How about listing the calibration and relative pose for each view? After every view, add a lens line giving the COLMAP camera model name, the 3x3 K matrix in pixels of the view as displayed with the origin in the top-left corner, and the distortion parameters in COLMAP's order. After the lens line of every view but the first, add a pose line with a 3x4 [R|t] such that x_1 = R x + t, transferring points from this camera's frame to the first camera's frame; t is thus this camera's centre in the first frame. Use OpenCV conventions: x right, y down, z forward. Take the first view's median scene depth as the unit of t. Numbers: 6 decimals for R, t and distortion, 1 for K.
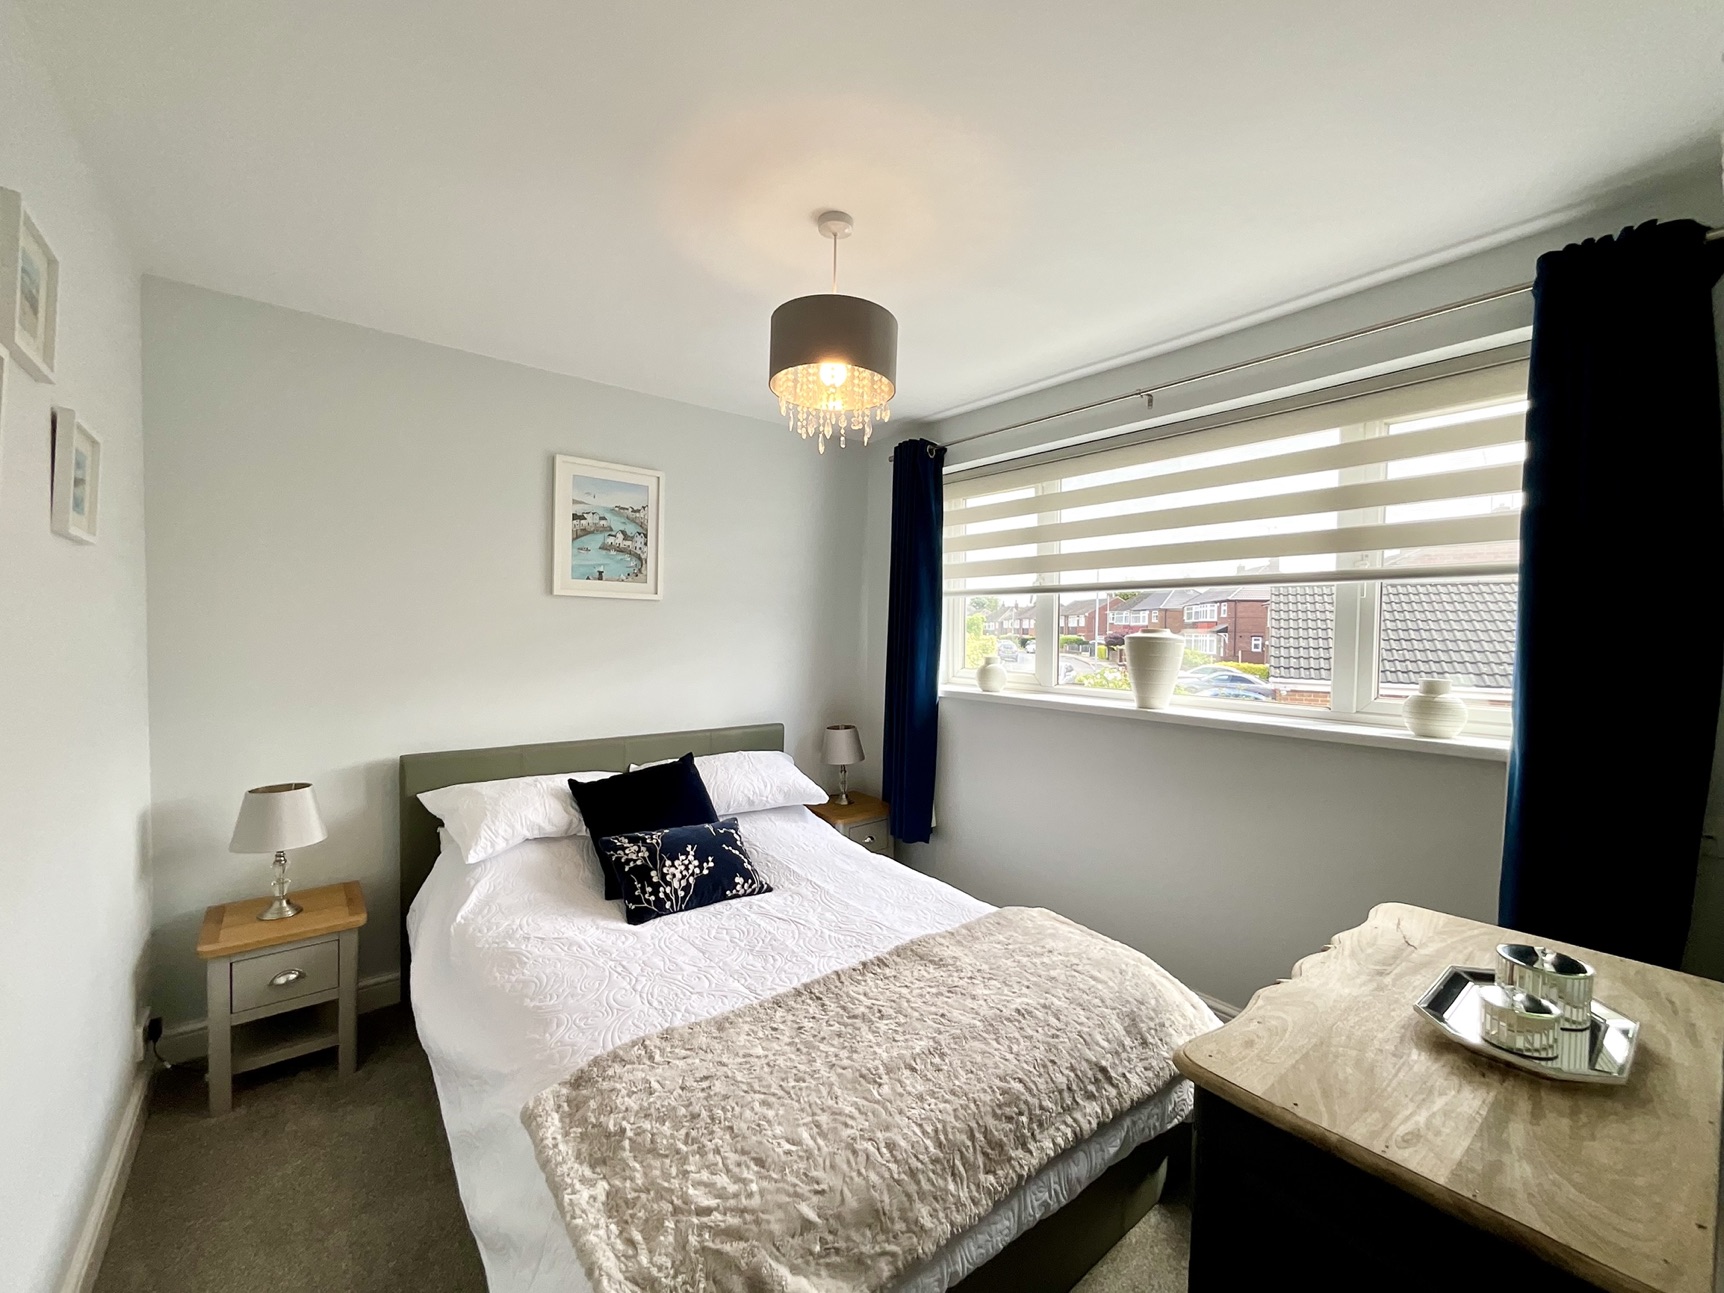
lens RADIAL K [[703.5, 0, 862.0], [0, 703.5, 646.5], [0, 0, 1]] dist [-0.000525, -0.000049]
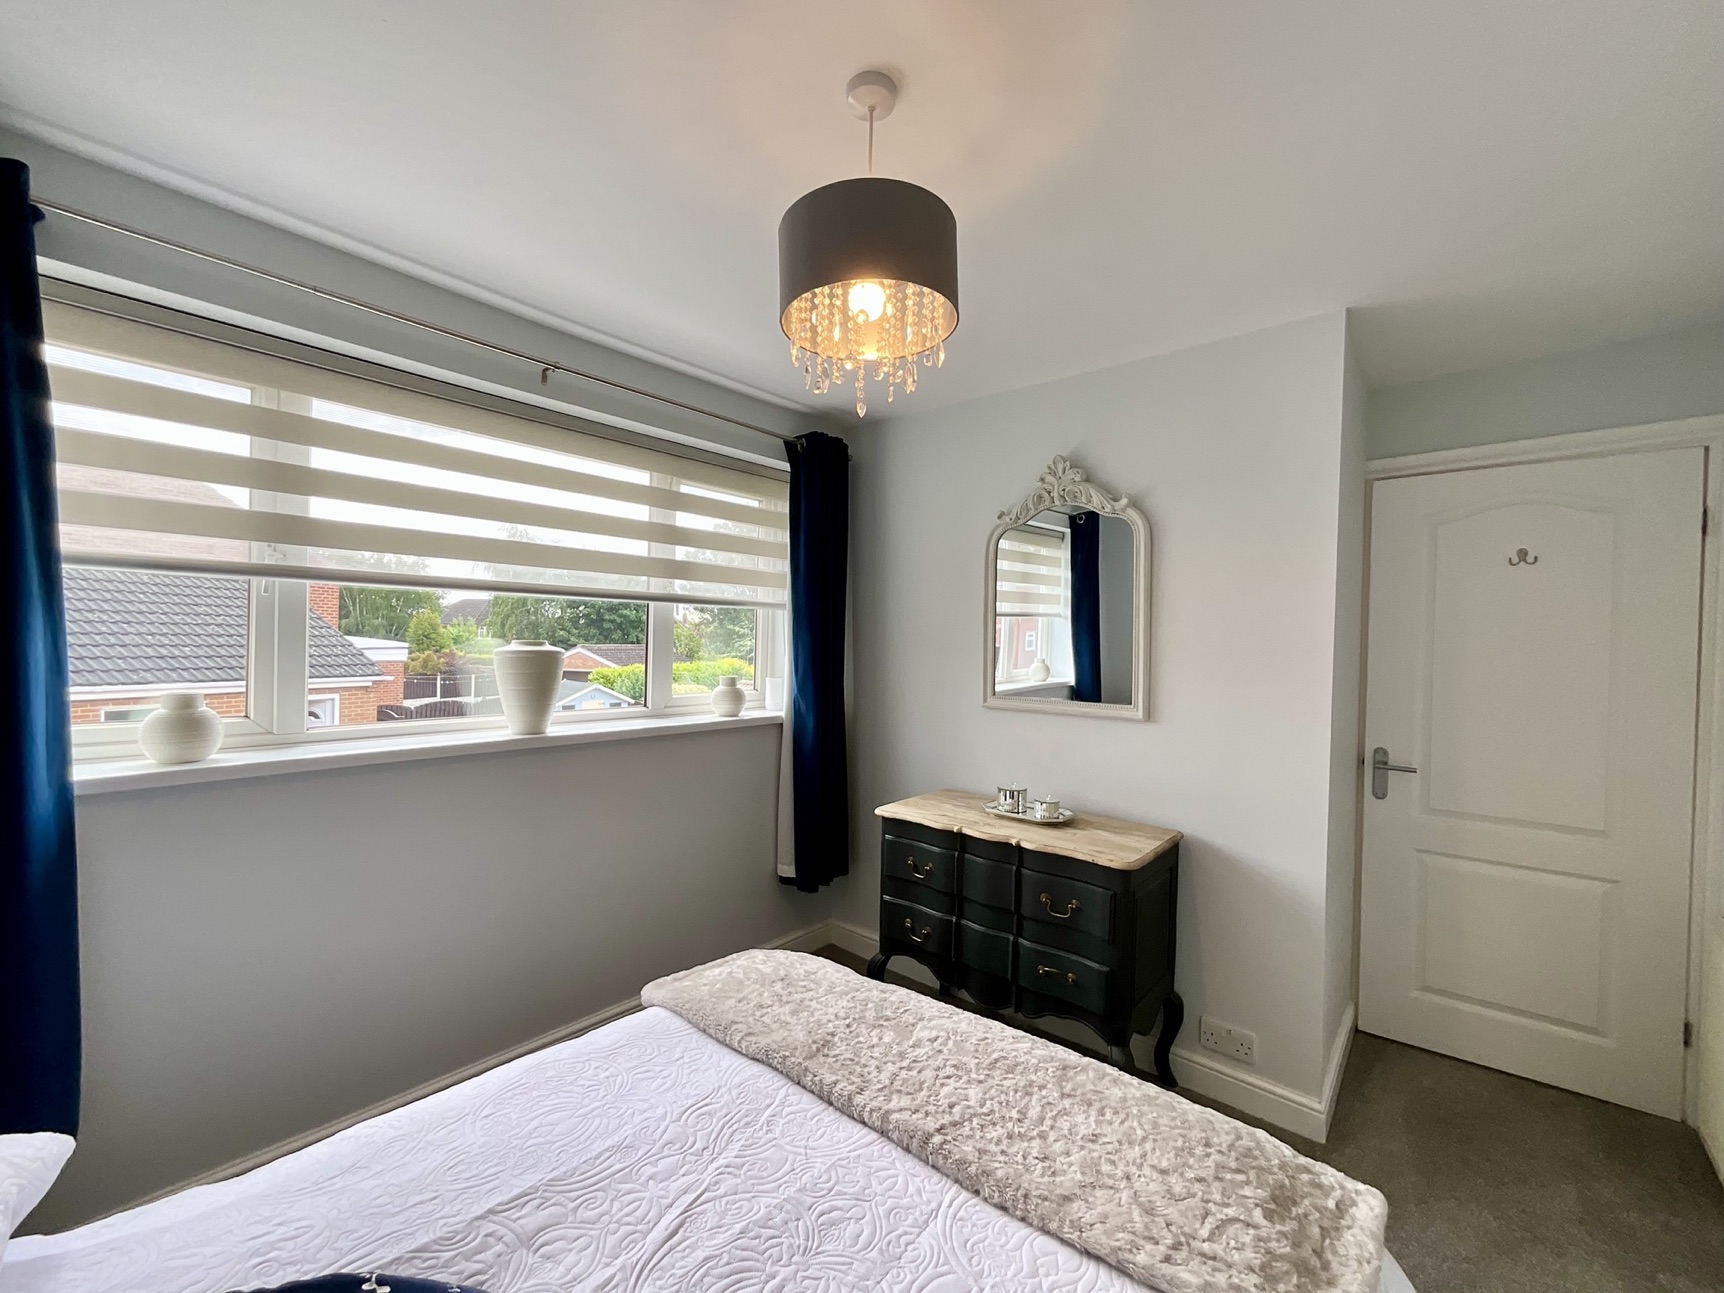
lens RADIAL K [[702.5, 0, 857.1], [0, 702.5, 641.4], [0, 0, 1]] dist [-0.000421, -0.000153]
pose [[-0.181615, -0.012993, 0.983284, -0.556804], [0.007925, 0.999861, 0.014676, -0.036681], [-0.983338, 0.010458, -0.181487, 0.852411]]
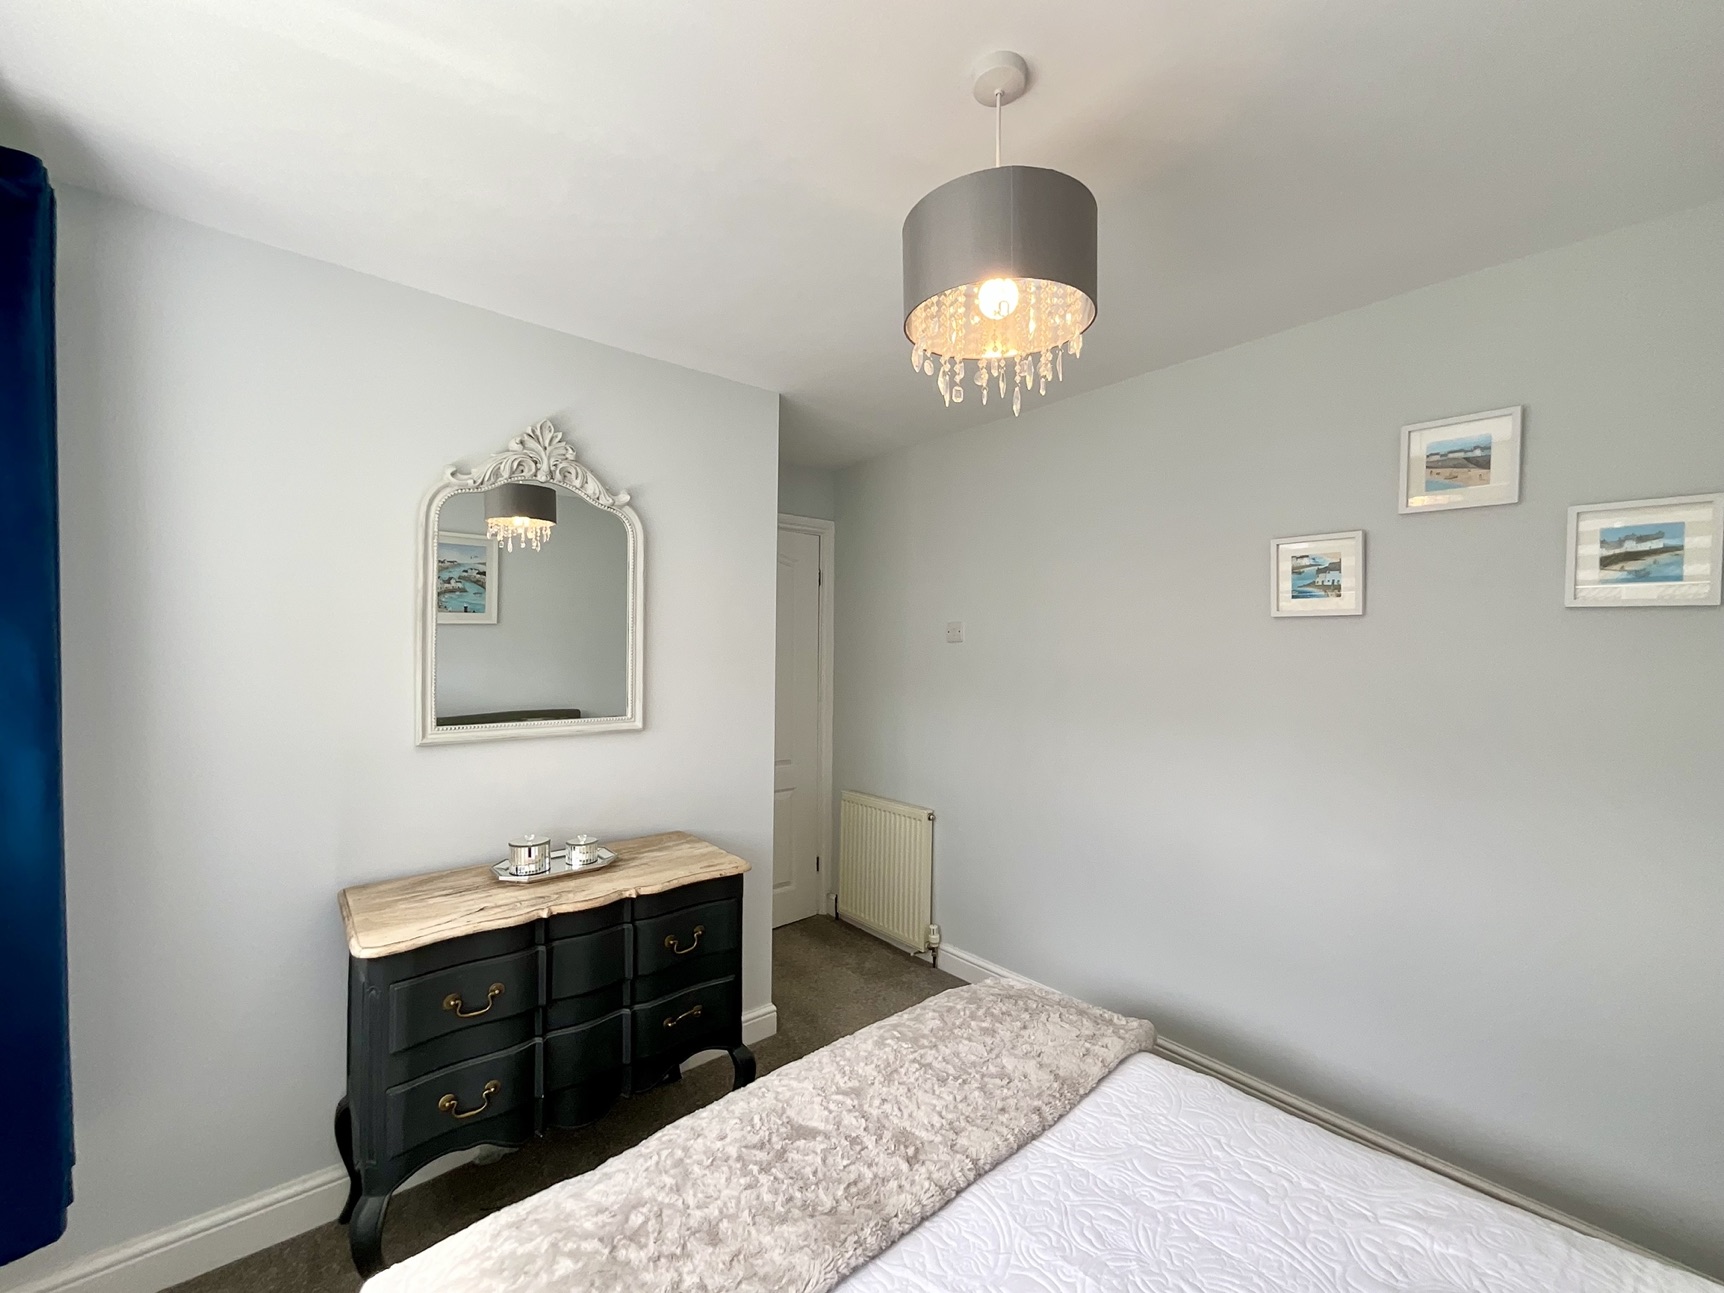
lens RADIAL K [[703.5, 0, 862.0], [0, 703.5, 646.5], [0, 0, 1]] dist [-0.000525, -0.000049]
pose [[-0.999284, -0.015066, -0.034706, 0.077997], [-0.015843, 0.999627, 0.022230, -0.046642], [0.034359, 0.022764, -0.999150, 1.240550]]
